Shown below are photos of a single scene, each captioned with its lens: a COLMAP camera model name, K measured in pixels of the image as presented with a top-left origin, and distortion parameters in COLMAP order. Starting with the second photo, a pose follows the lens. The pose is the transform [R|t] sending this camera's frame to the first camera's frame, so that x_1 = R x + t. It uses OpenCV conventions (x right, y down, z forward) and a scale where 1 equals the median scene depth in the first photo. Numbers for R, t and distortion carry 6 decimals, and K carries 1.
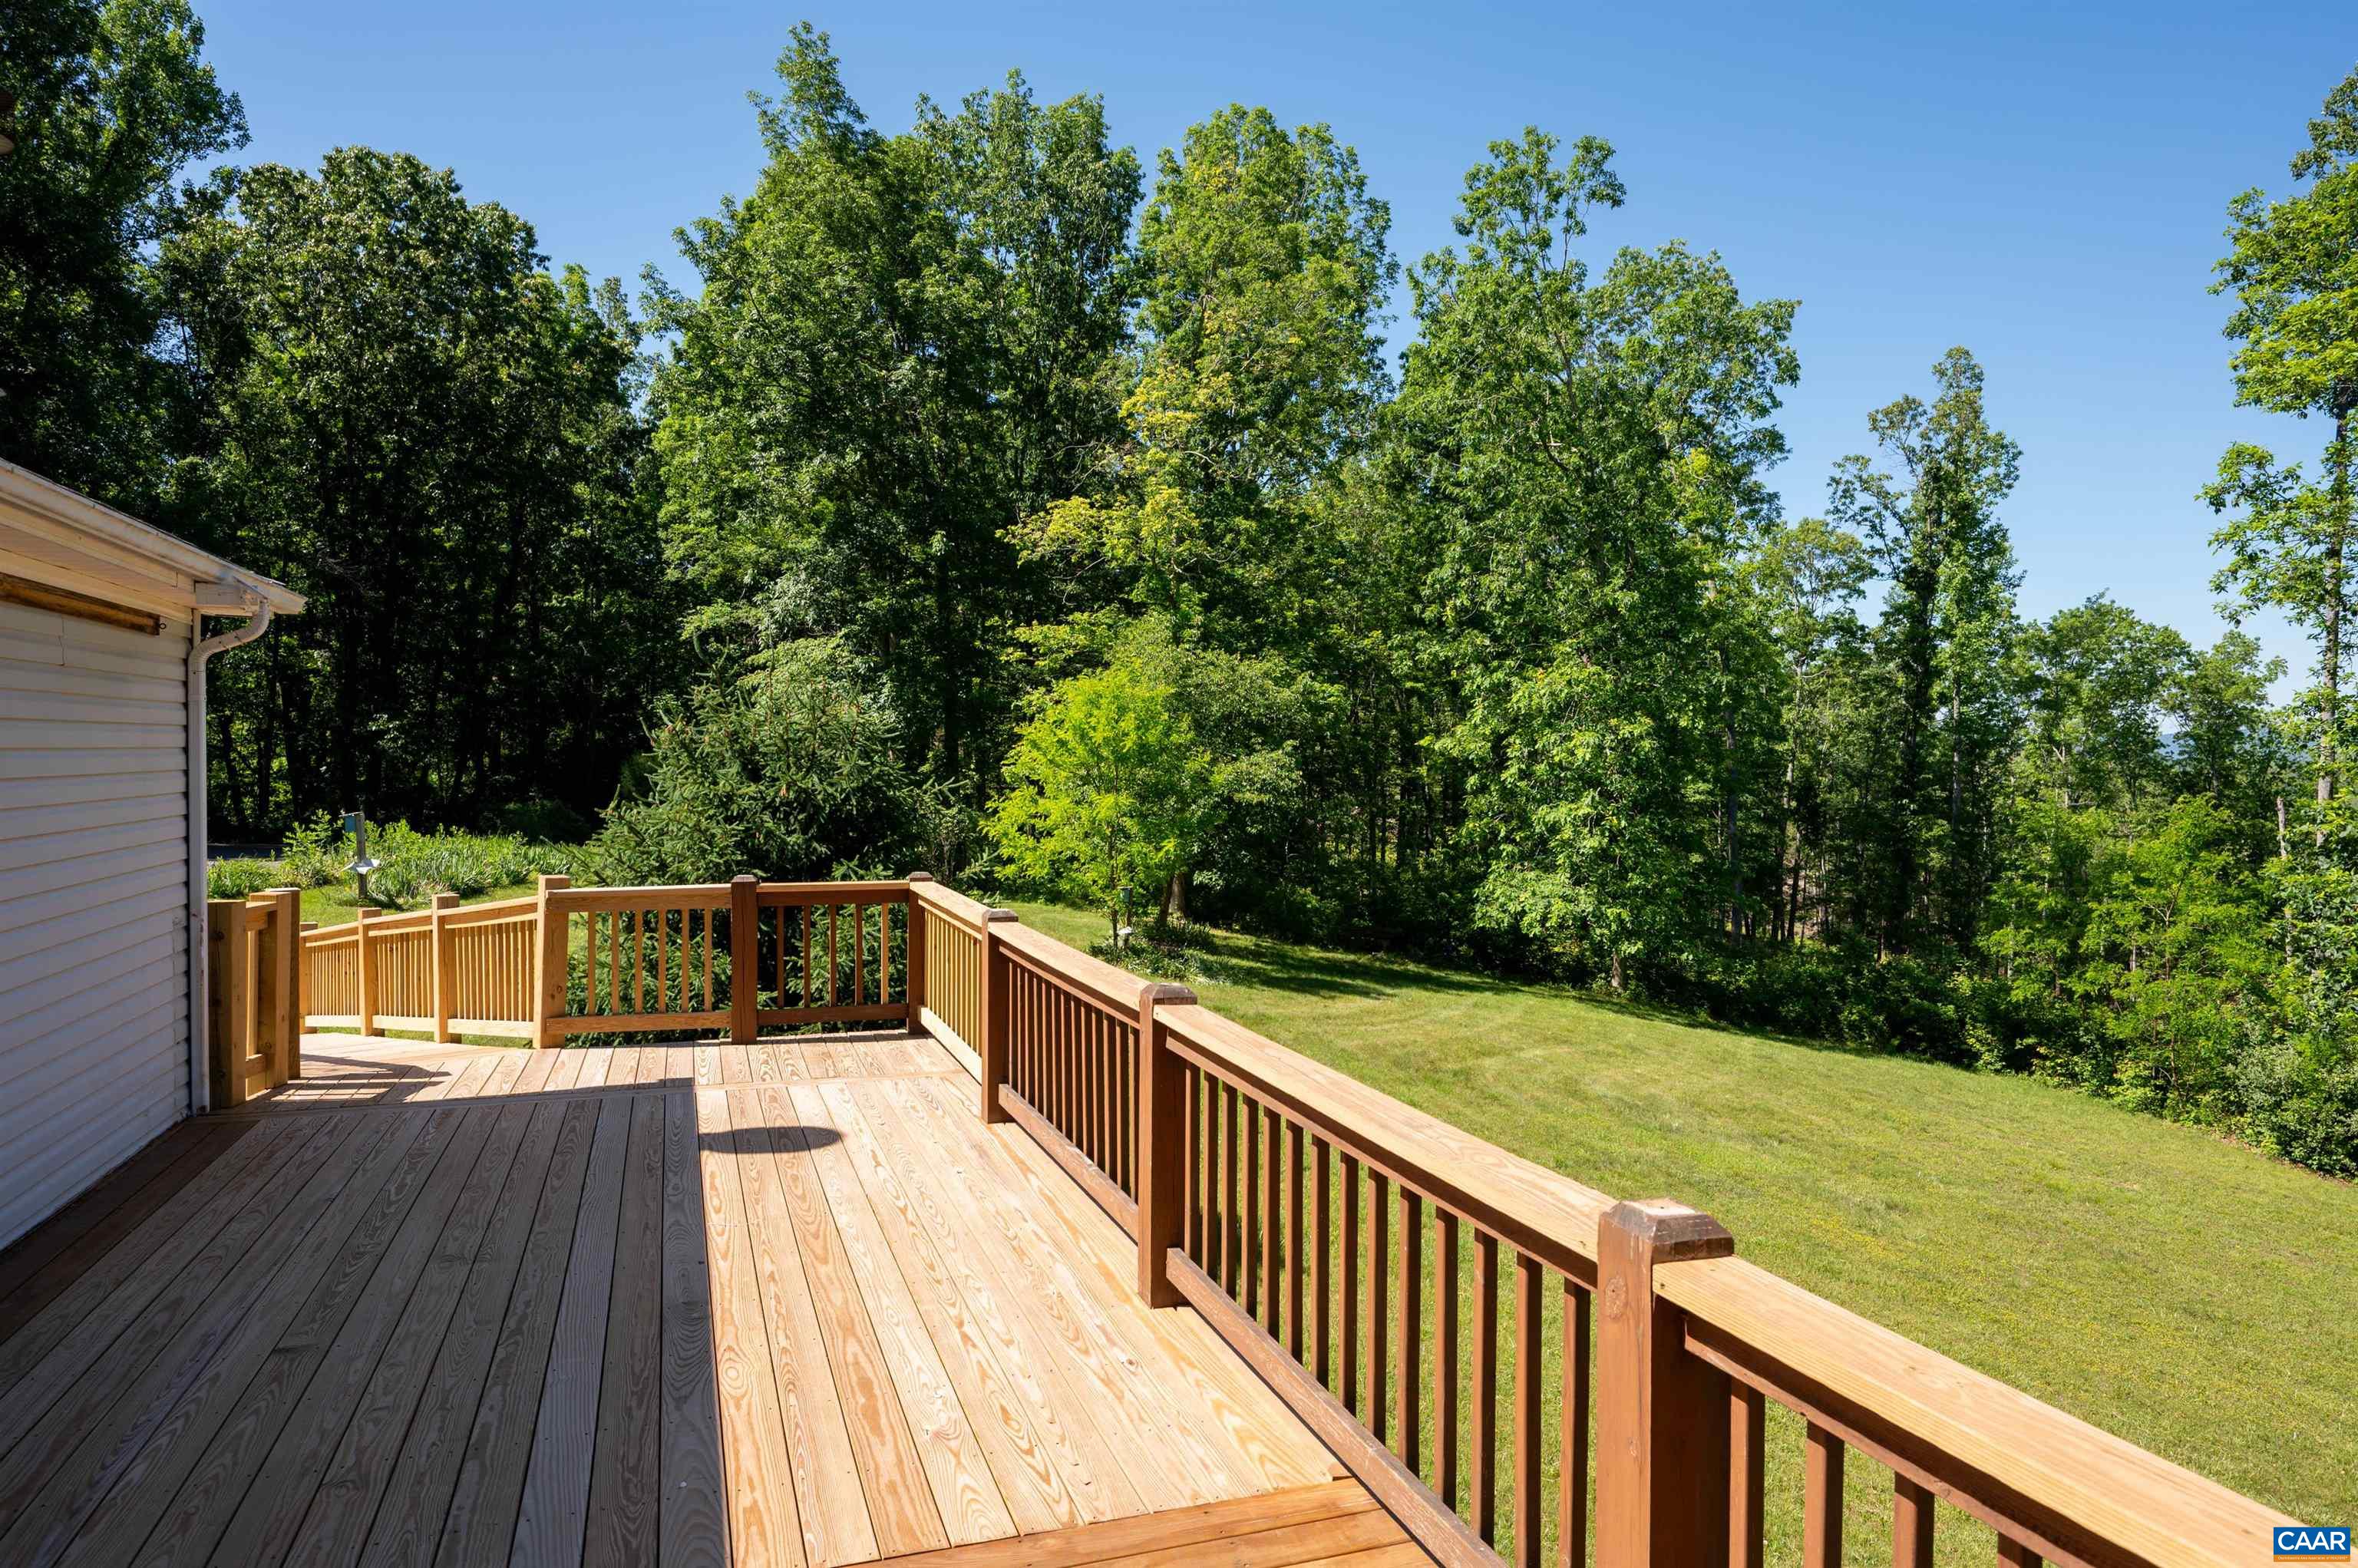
lens RADIAL K [[1464.3, 0, 1179.0], [0, 1464.3, 784.0], [0, 0, 1]] dist [-0.001510, -0.001060]
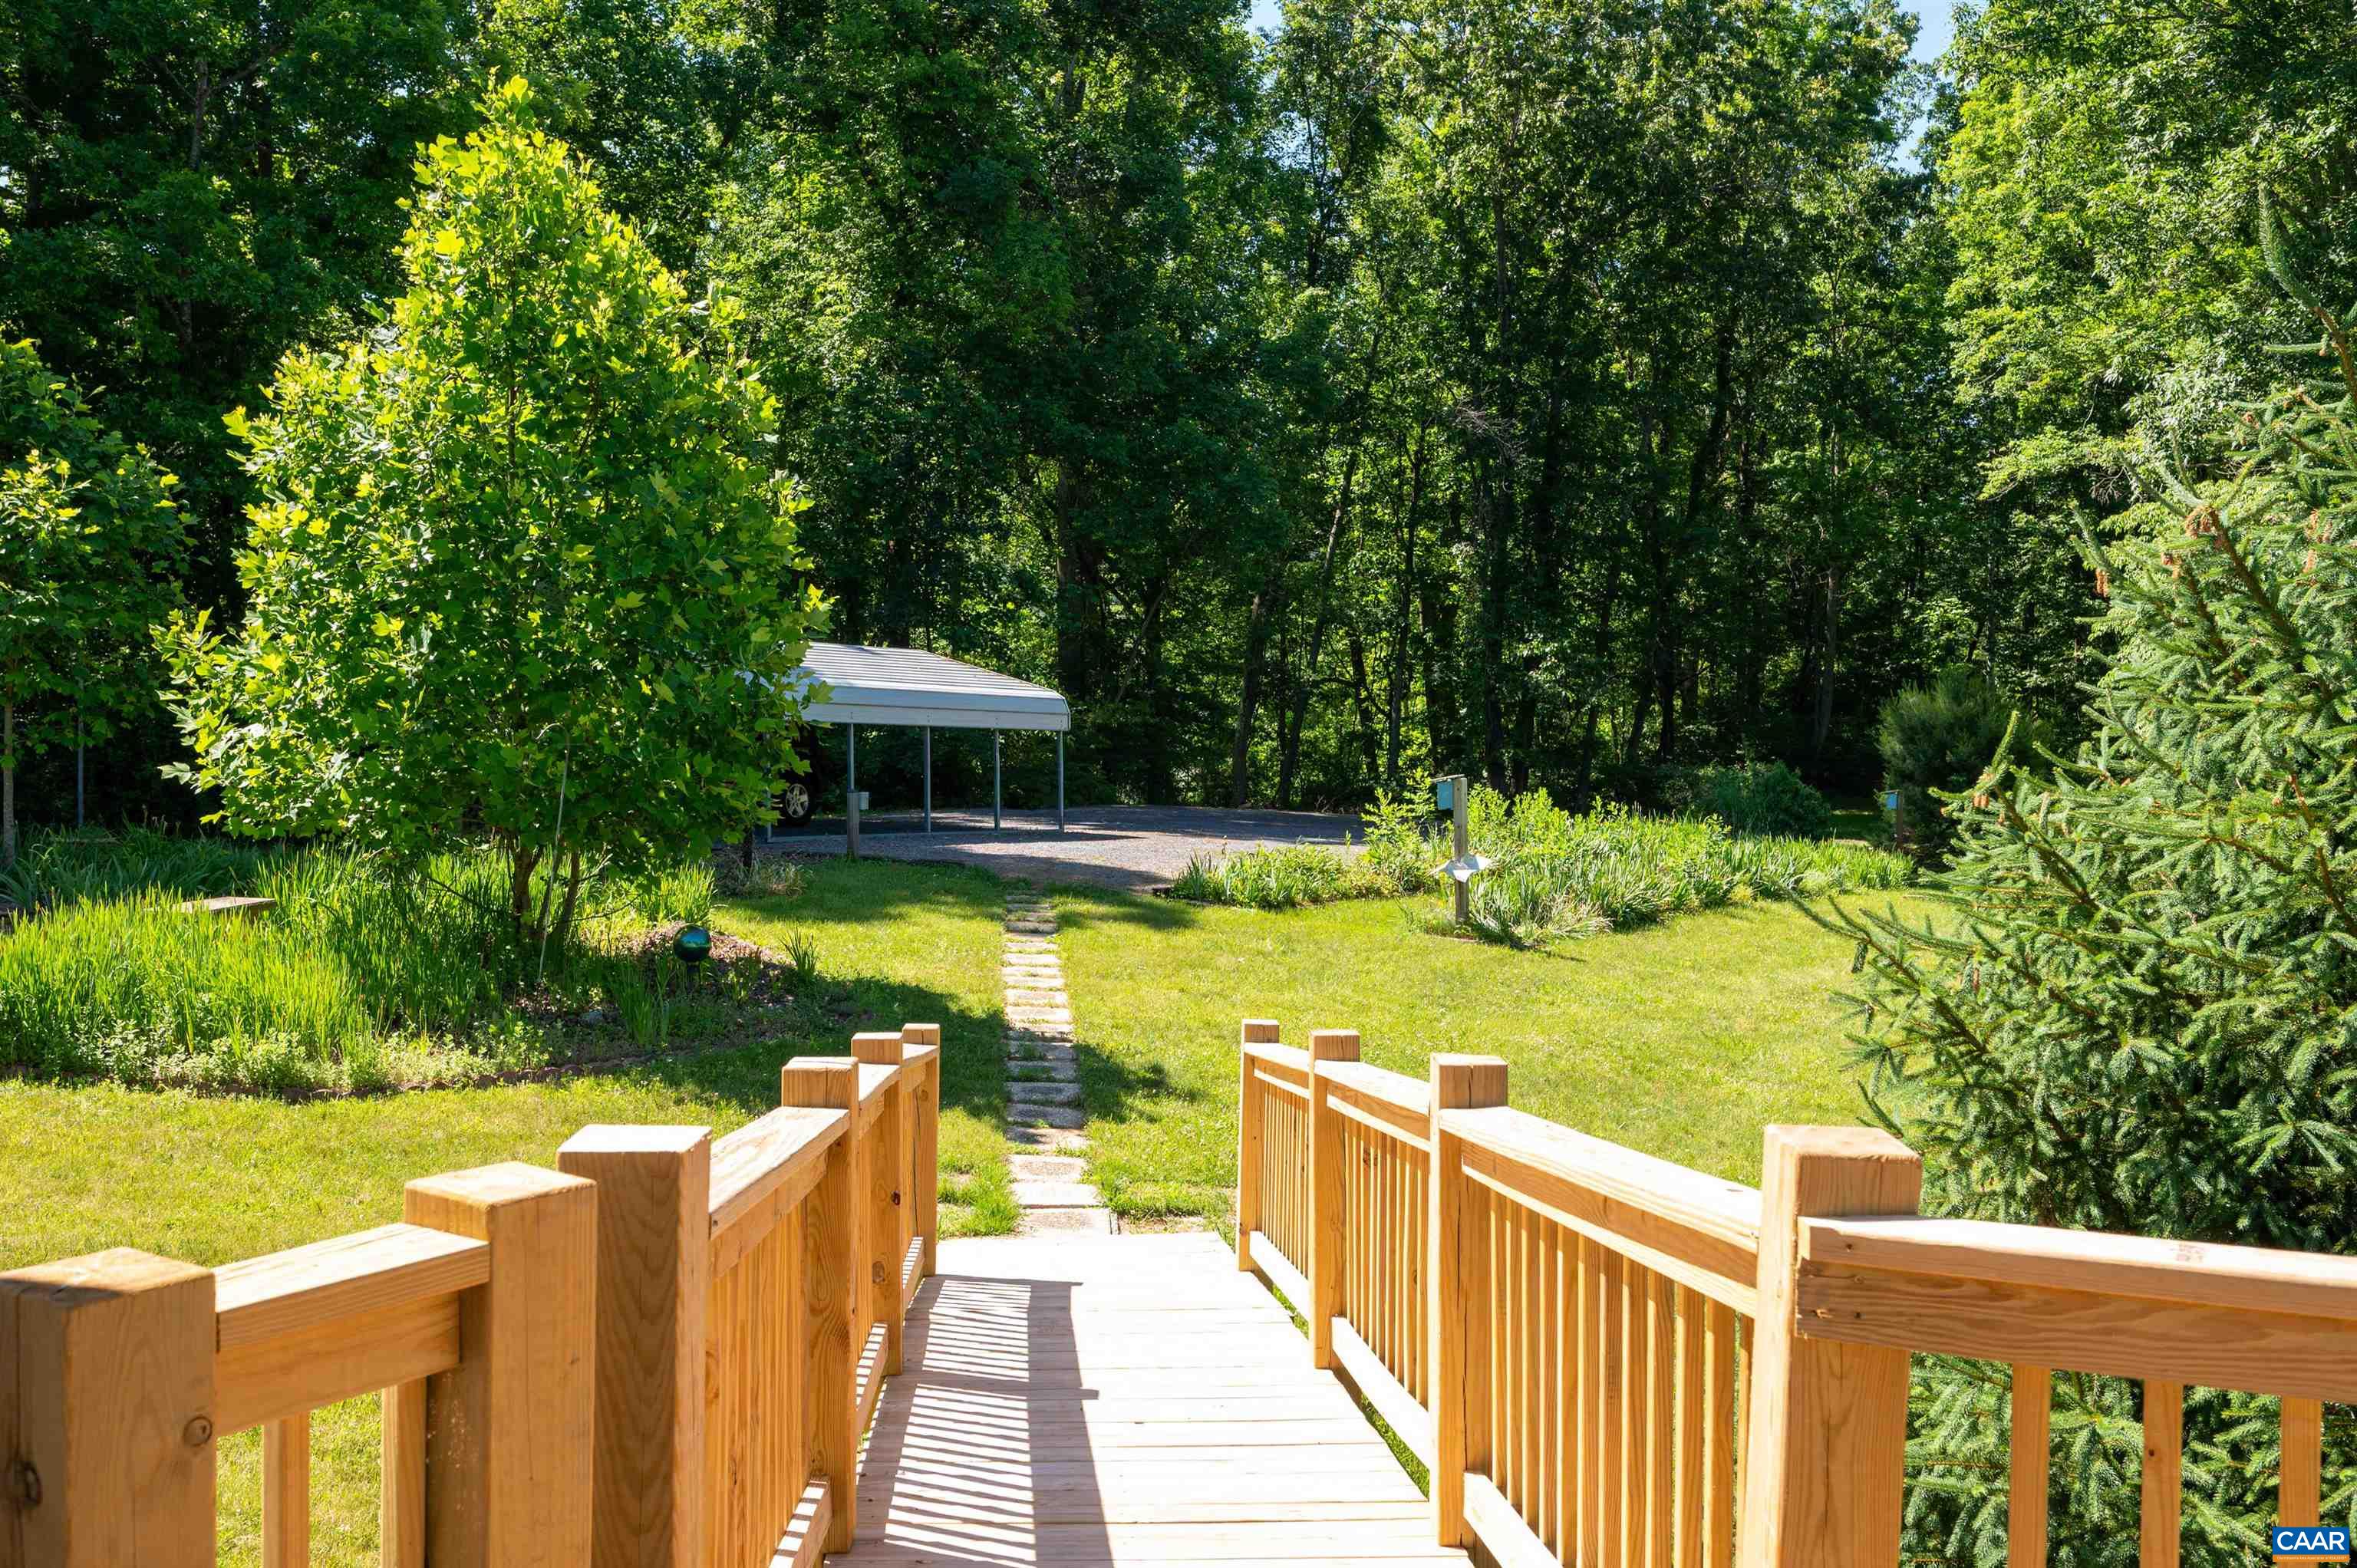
lens RADIAL K [[2068.6, 0, 1181.1], [0, 2068.6, 741.8], [0, 0, 1]] dist [0.013743, -0.063734]
pose [[0.777528, 0.015357, -0.628660, -0.060339], [-0.015912, 0.999862, 0.004745, 0.001781], [0.628646, 0.006313, 0.777666, 0.136361]]
